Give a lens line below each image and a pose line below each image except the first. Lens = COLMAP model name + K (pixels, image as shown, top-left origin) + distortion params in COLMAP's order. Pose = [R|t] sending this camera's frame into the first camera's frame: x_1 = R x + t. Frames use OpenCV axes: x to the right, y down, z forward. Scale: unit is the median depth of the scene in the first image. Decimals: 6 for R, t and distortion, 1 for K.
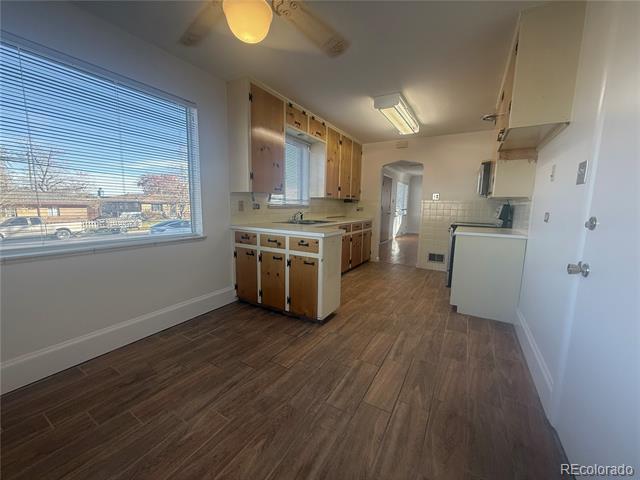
lens RADIAL K [[254.7, 0, 318.9], [0, 254.7, 235.2], [0, 0, 1]] dist [-0.000738, 0.001199]
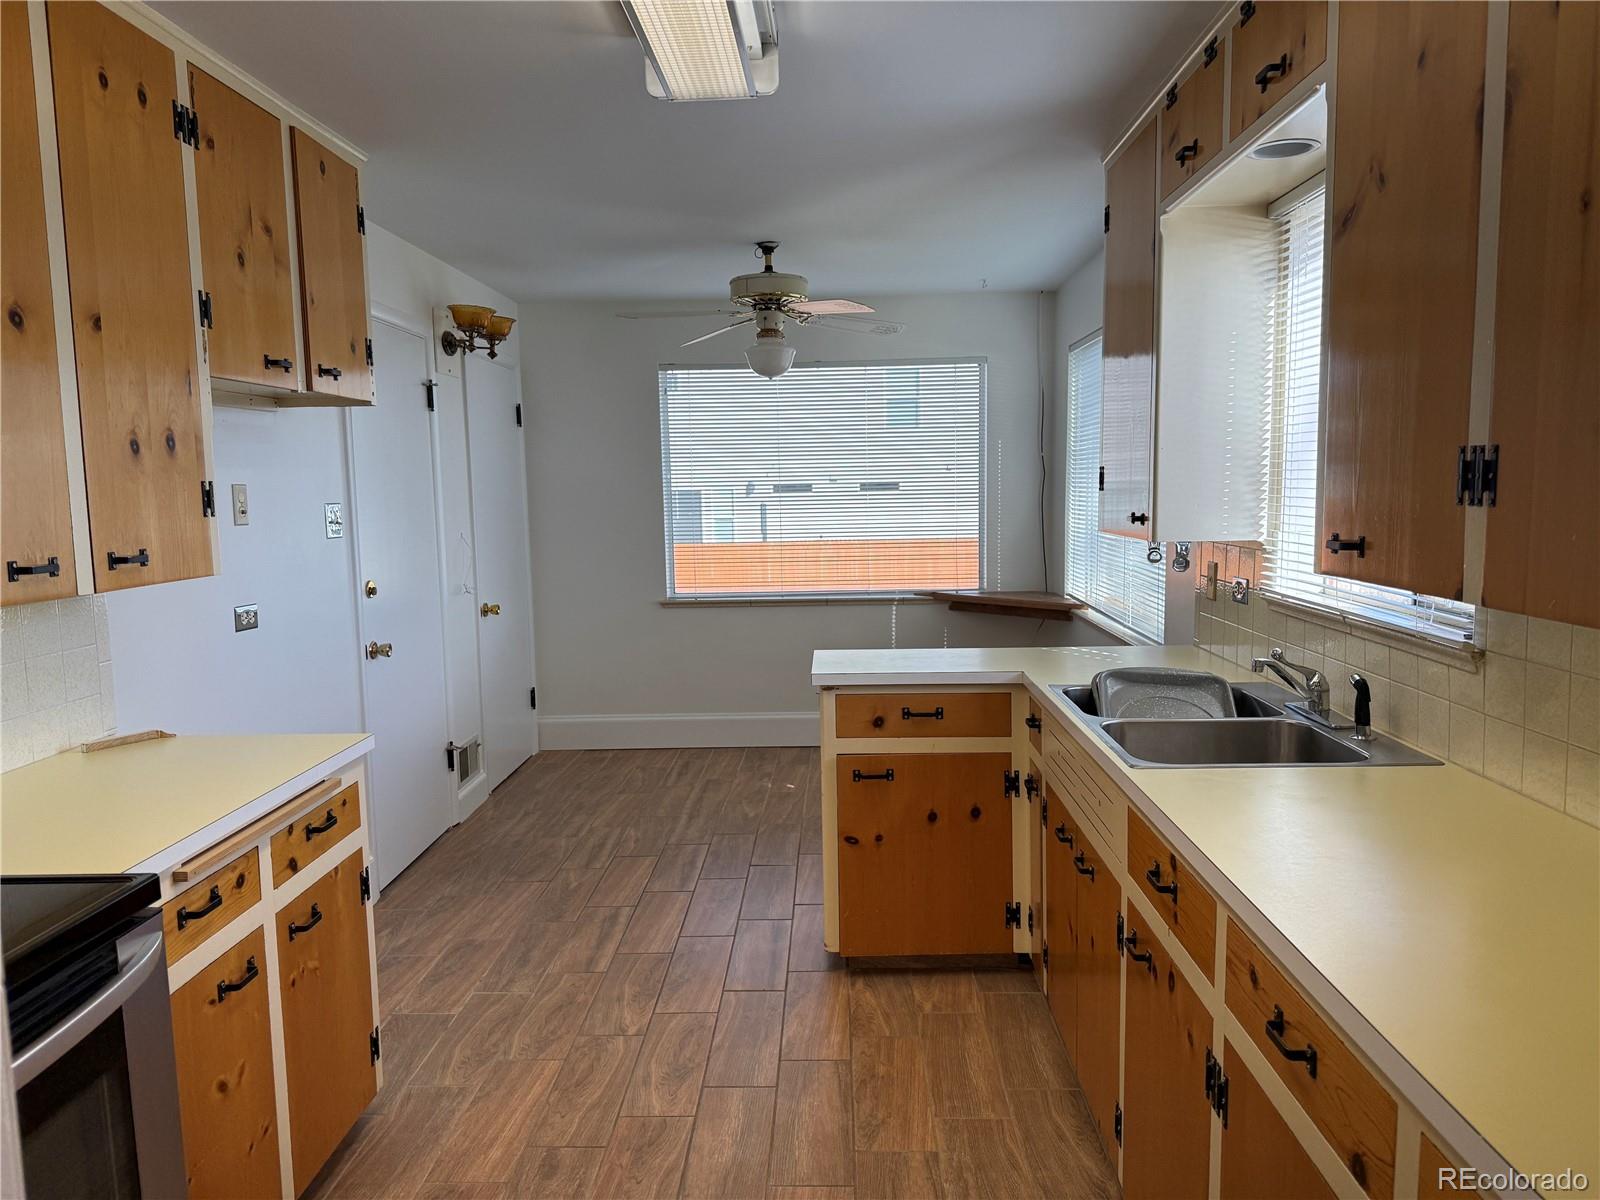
lens RADIAL K [[1124.8, 0, 787.5], [0, 1124.8, 608.7], [0, 0, 1]] dist [0.036876, -0.043659]
pose [[-0.883574, 0.052172, -0.465376, 0.633507], [-0.053044, 0.976228, 0.210154, -0.315089], [0.465278, 0.210372, -0.859803, 1.866991]]
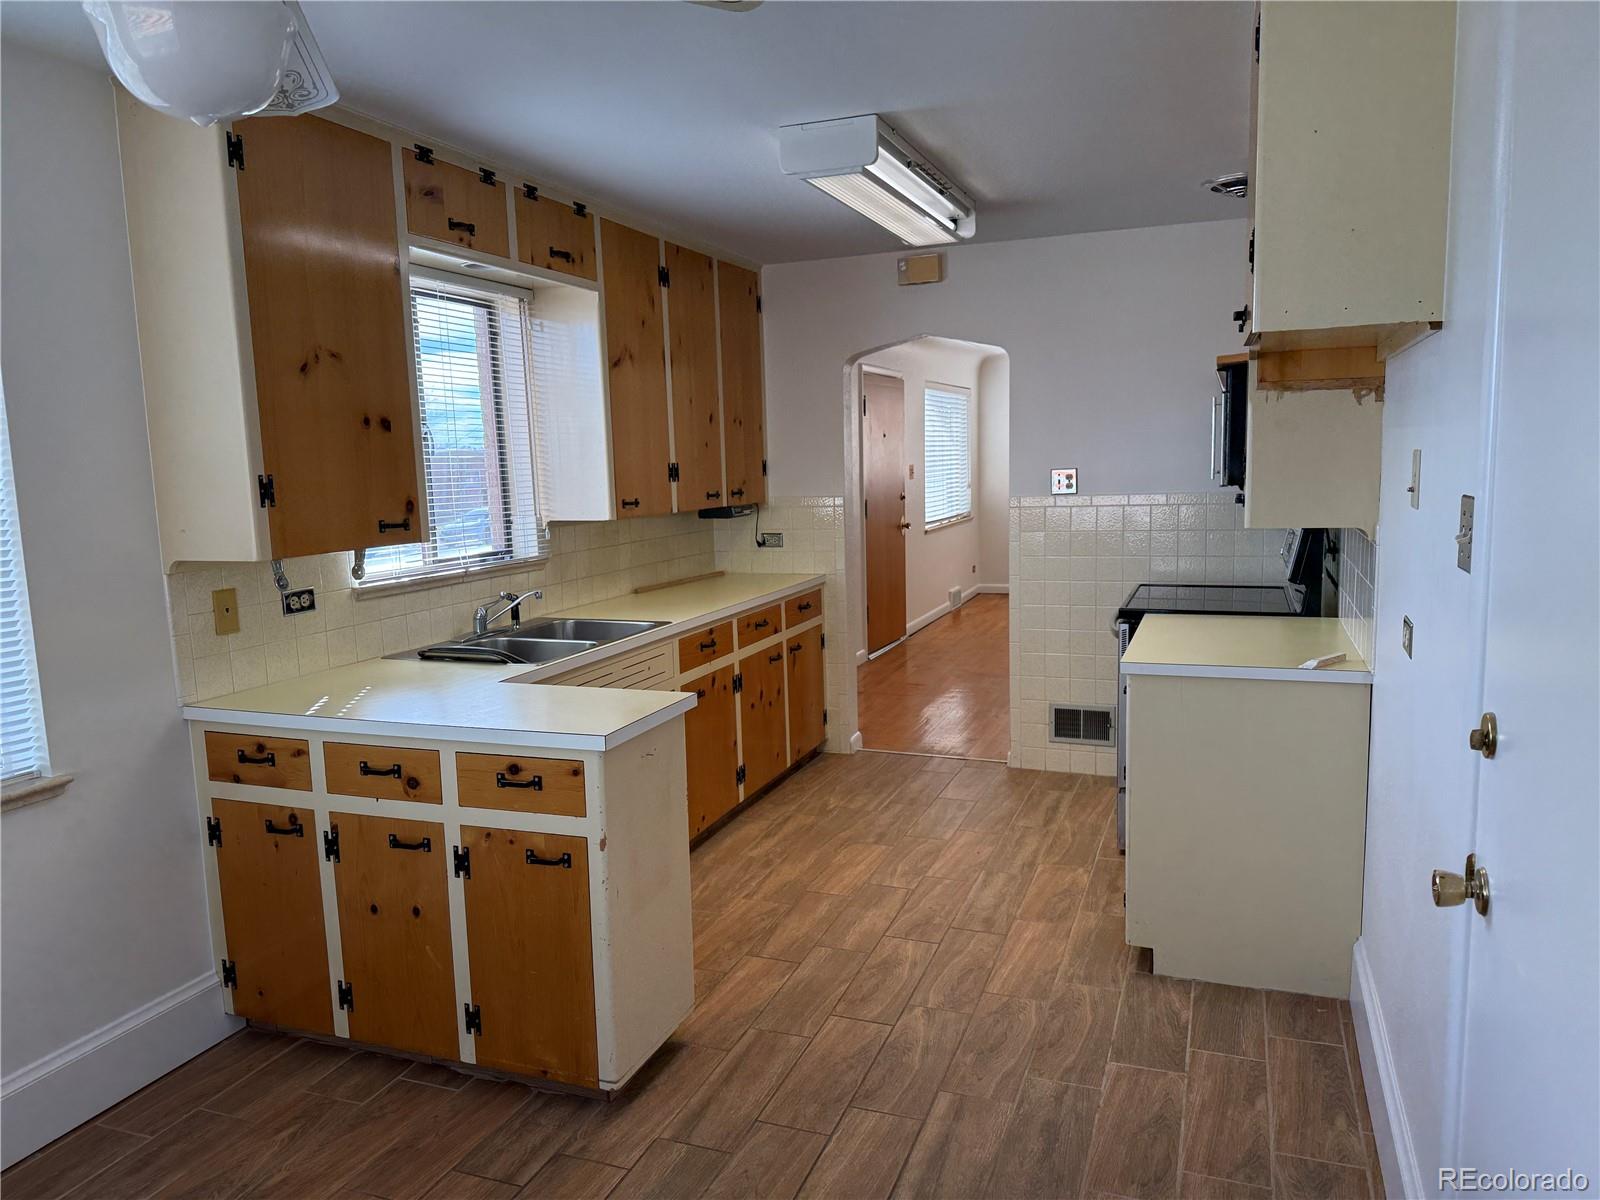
lens RADIAL K [[1124.8, 0, 797.8], [0, 1124.8, 594.1], [0, 0, 1]] dist [0.036876, -0.043659]
pose [[0.985045, -0.069116, 0.157829, 0.035563], [0.068400, 0.997608, 0.009971, -0.112063], [-0.158141, 0.000974, 0.987416, -0.067337]]
